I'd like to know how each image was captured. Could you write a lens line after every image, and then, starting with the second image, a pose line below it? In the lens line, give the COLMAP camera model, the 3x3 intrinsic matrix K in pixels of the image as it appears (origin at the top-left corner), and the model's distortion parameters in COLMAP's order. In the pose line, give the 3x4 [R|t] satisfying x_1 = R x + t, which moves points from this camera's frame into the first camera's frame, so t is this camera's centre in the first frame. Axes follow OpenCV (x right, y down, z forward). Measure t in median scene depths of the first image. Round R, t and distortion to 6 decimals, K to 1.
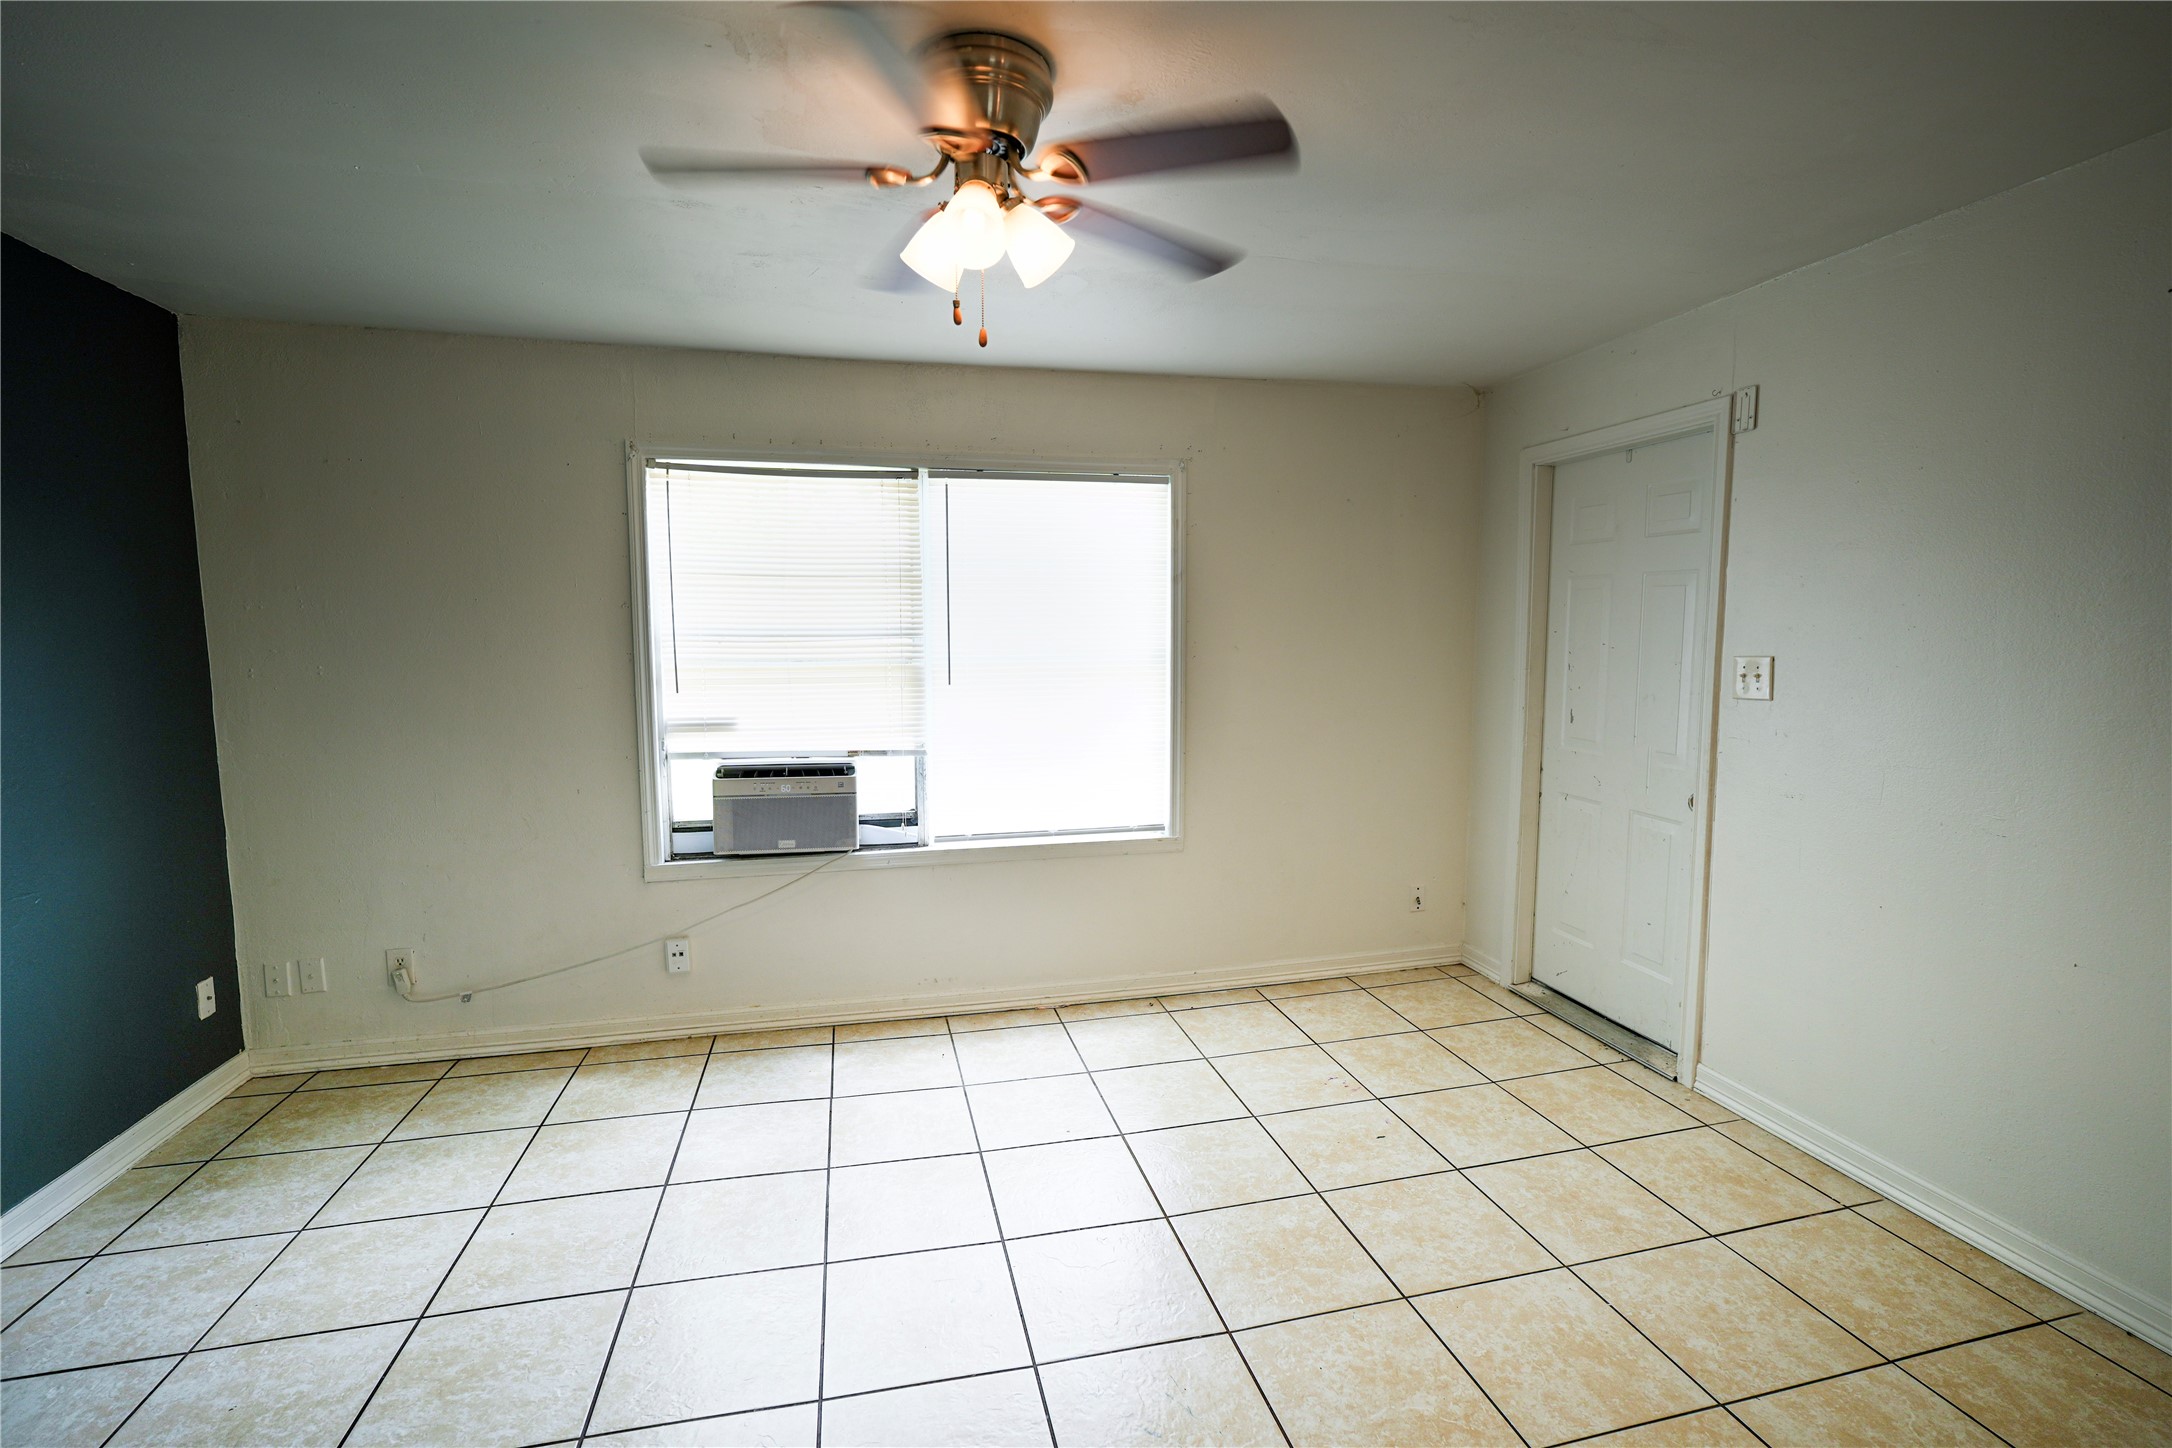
lens RADIAL K [[974.5, 0, 1086.0], [0, 974.5, 724.0], [0, 0, 1]] dist [-0.014955, 0.006511]
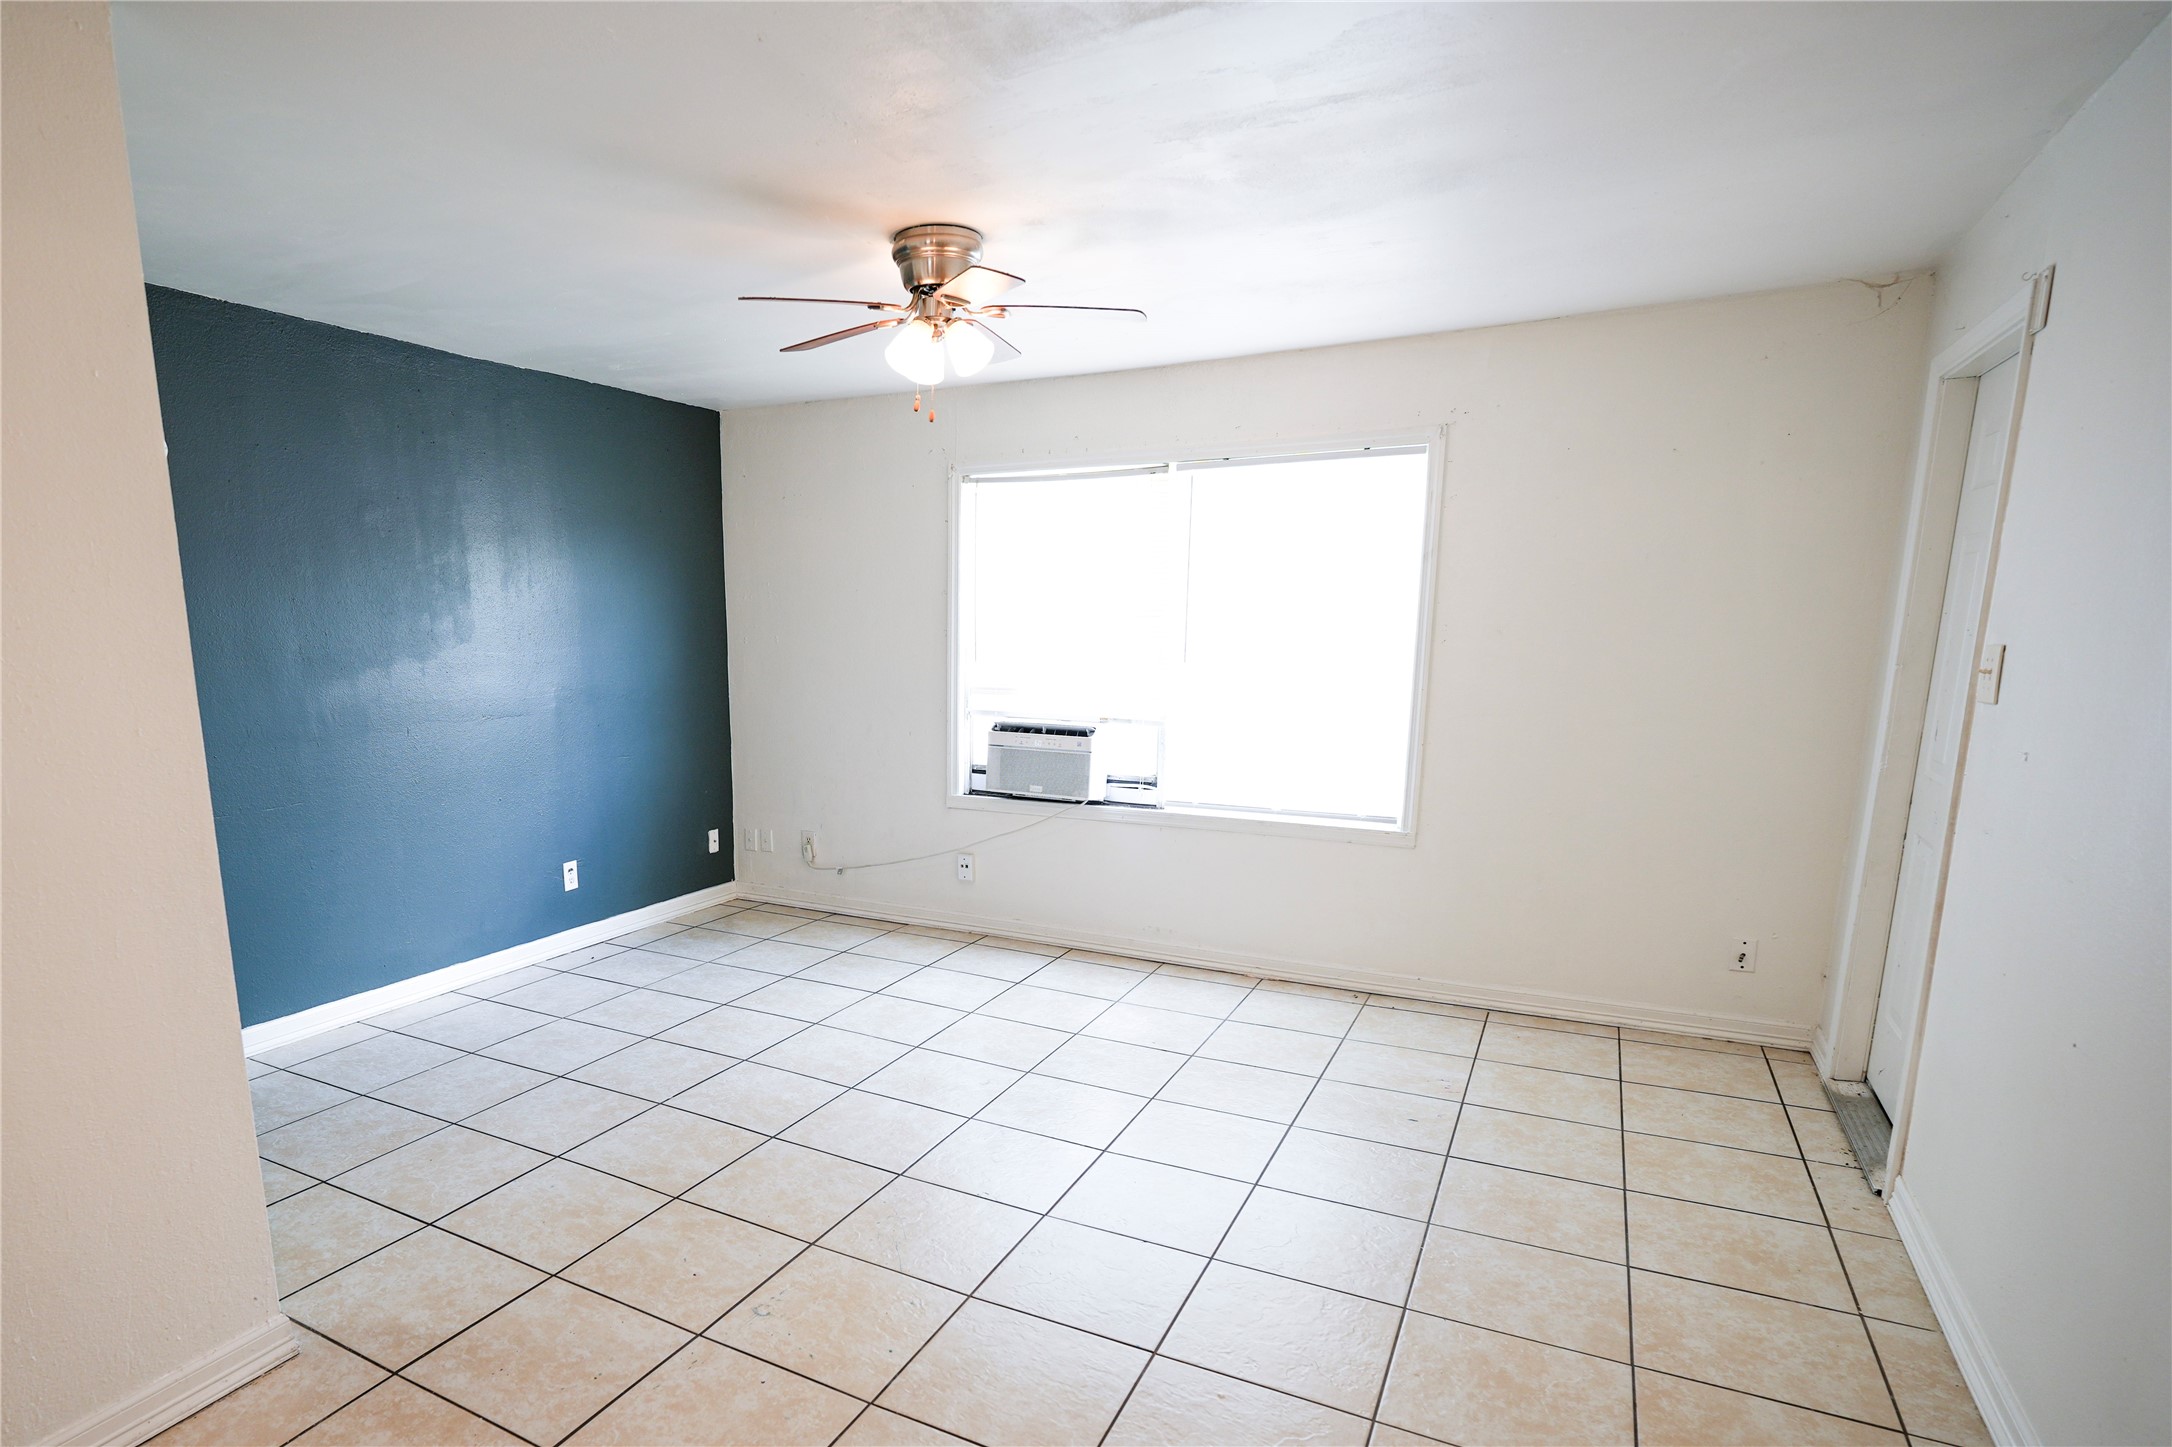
lens RADIAL K [[1174.2, 0, 885.1], [0, 1174.2, 853.2], [0, 0, 1]] dist [-0.019050, 0.009764]
pose [[0.717332, 0.137862, -0.682956, 0.561083], [-0.064688, 0.989173, 0.131730, 0.020156], [0.693722, -0.050315, 0.718484, -0.194274]]
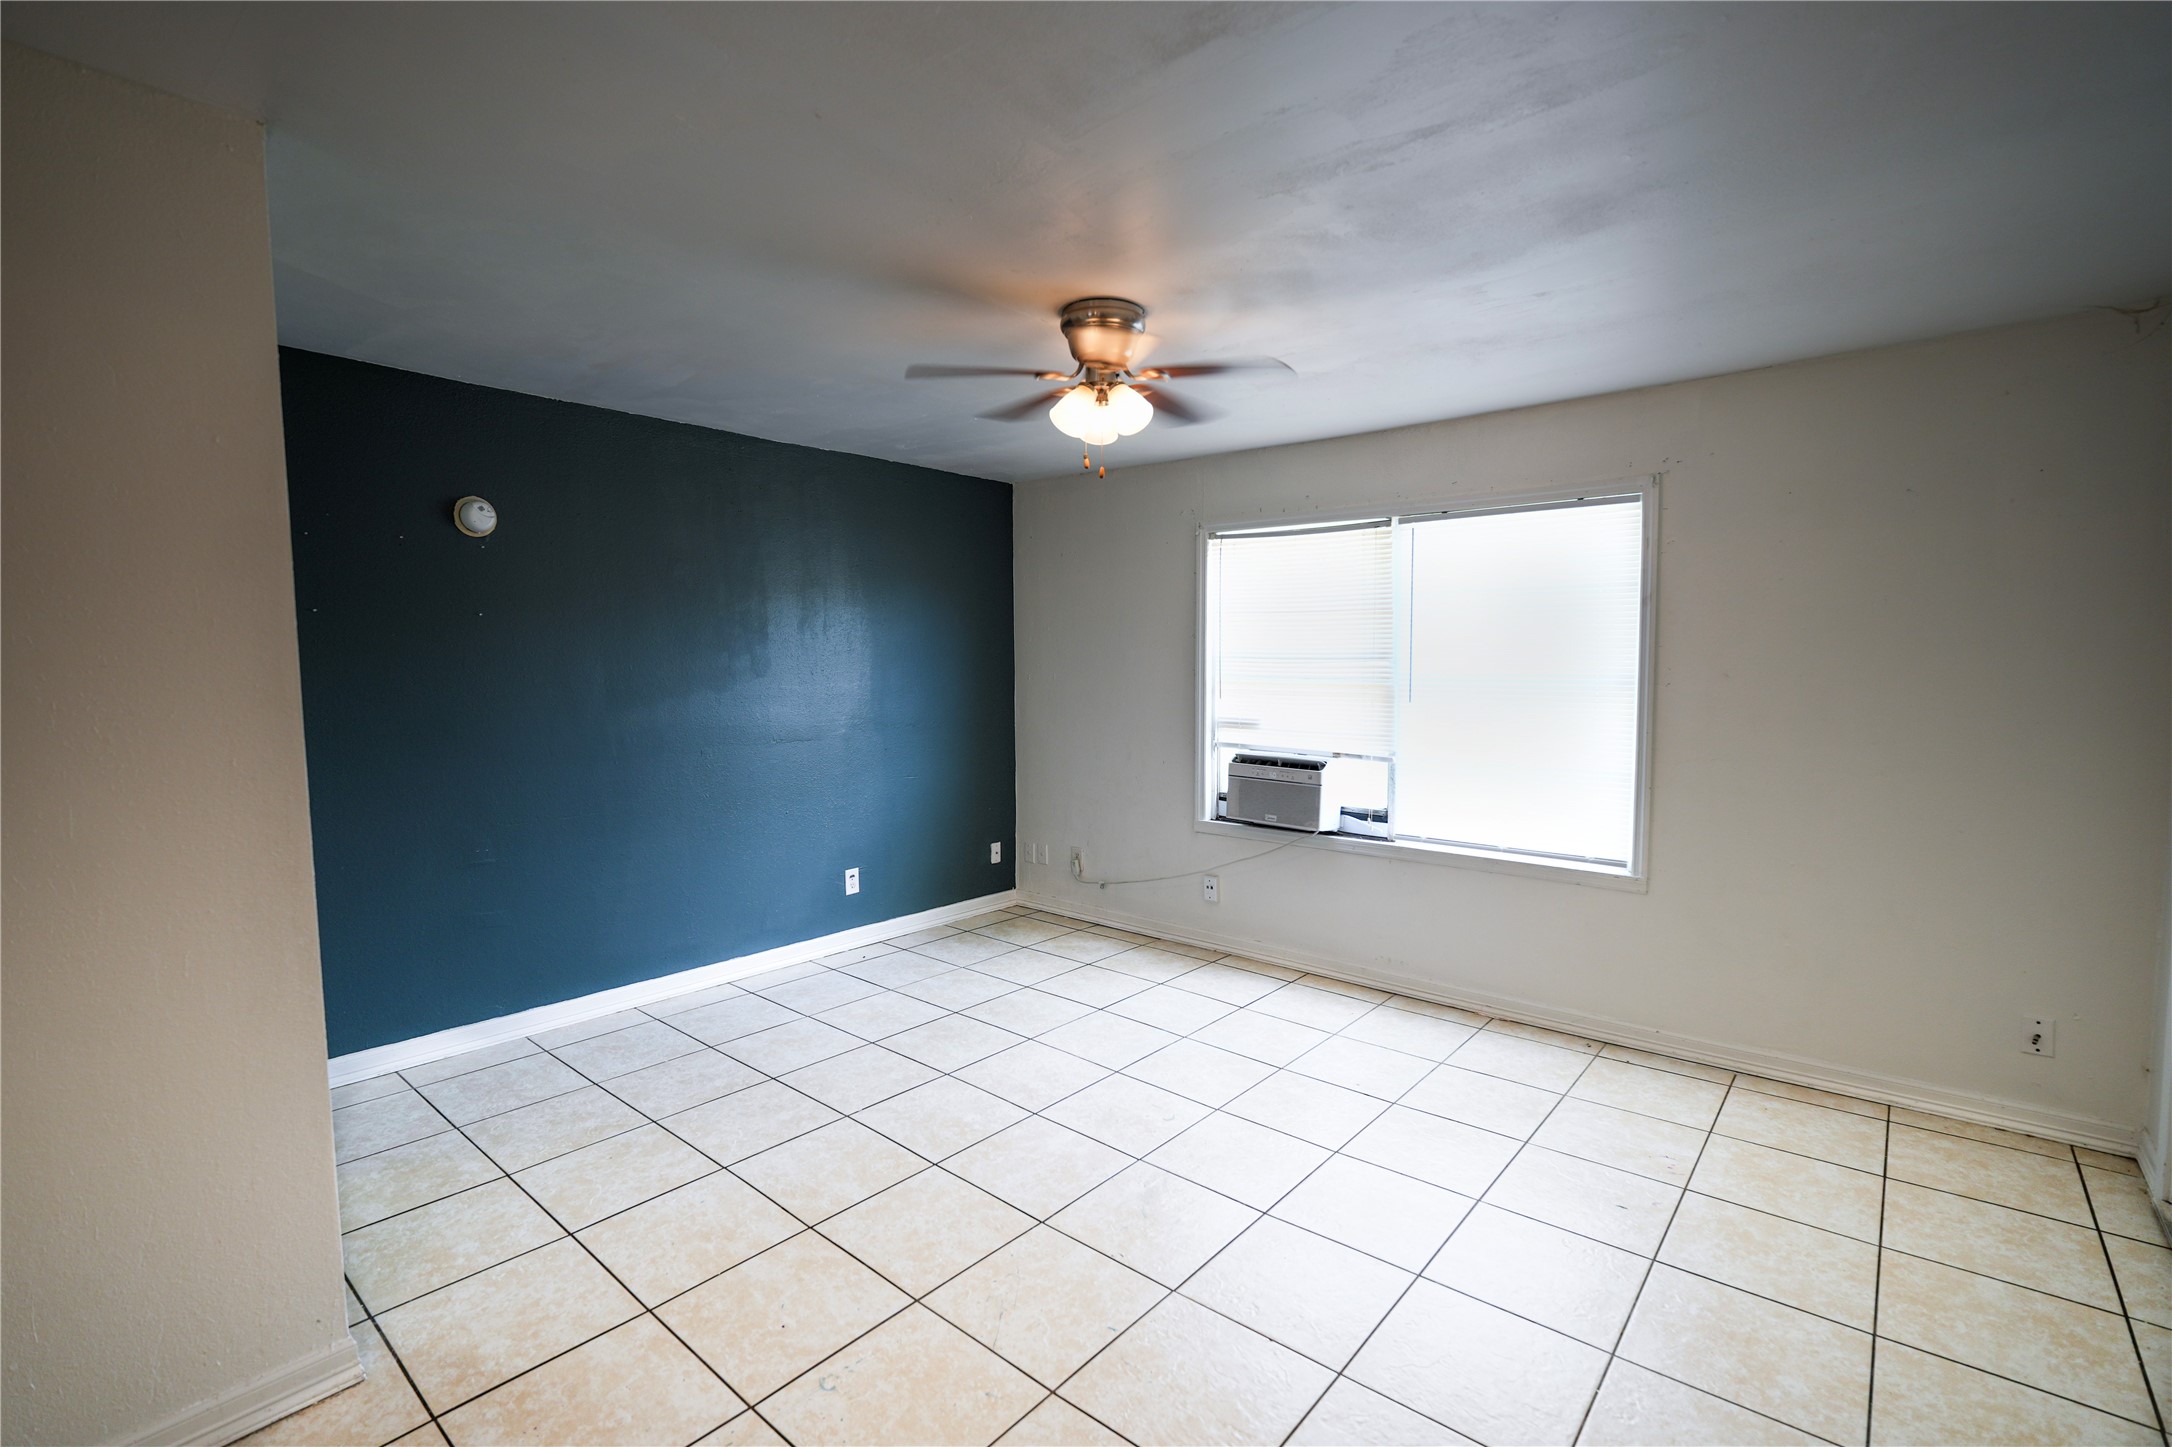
lens RADIAL K [[974.5, 0, 1086.0], [0, 974.5, 723.5], [0, 0, 1]] dist [-0.014955, 0.006511]
pose [[0.590178, 0.059354, -0.805088, 0.570009], [-0.079909, 0.996691, 0.014902, -0.002264], [0.803308, 0.055539, 0.592968, 0.021119]]
